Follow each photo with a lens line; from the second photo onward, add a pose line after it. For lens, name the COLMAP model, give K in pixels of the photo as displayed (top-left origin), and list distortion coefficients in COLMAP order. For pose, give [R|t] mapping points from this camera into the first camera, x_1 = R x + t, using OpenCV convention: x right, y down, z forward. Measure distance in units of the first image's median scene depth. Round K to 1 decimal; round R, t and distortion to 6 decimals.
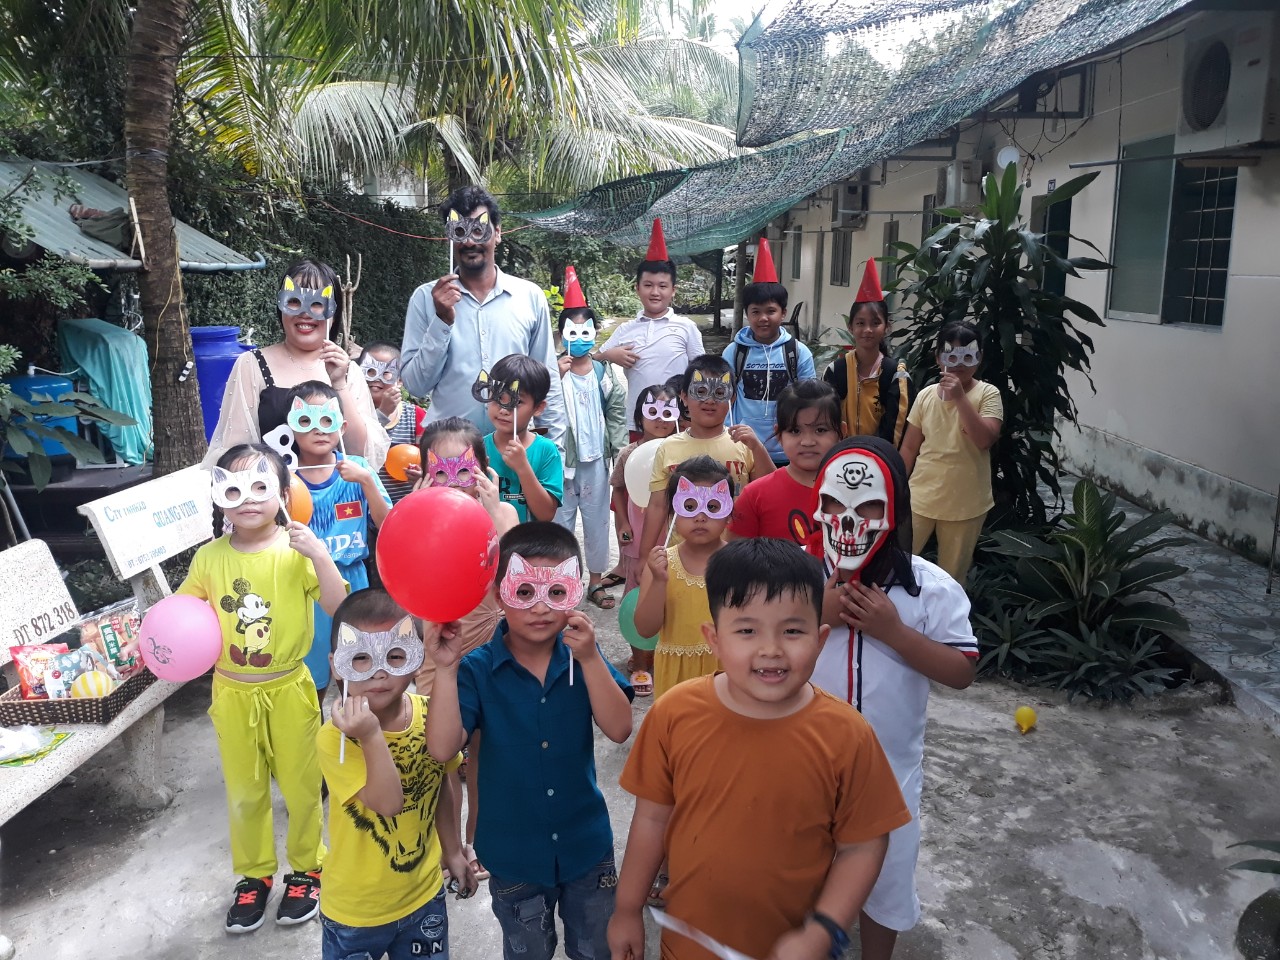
lens RADIAL K [[1095.3, 0, 621.0], [0, 1095.3, 522.2], [0, 0, 1]] dist [-0.014231, 0.014723]
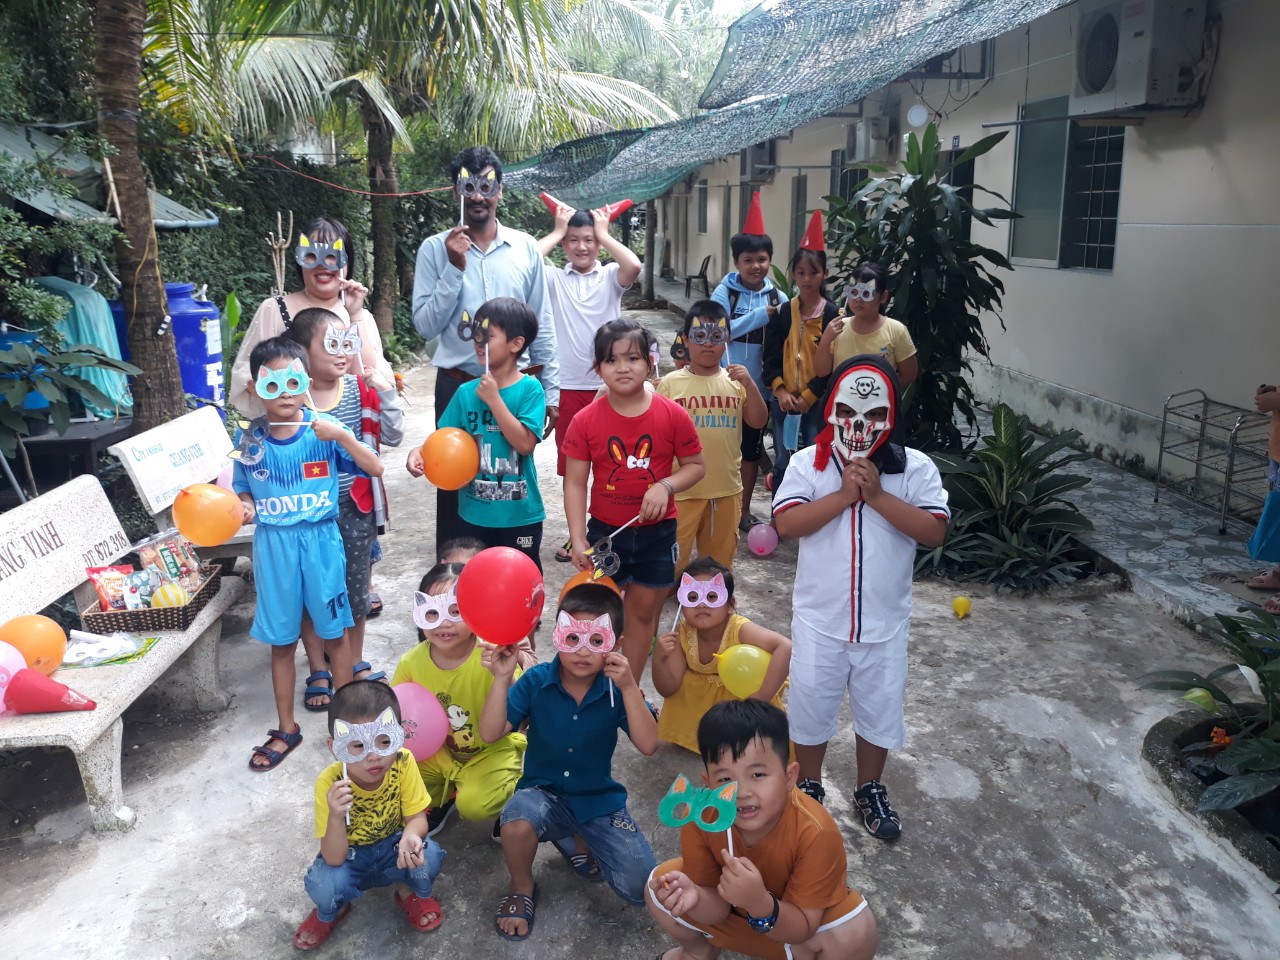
lens RADIAL K [[1095.3, 0, 621.0], [0, 1095.3, 522.2], [0, 0, 1]] dist [-0.014231, 0.014723]
pose [[0.995661, -0.032317, 0.087266, -0.072475], [0.028951, 0.998798, 0.039565, 0.025616], [-0.088440, -0.036866, 0.995399, -0.101093]]
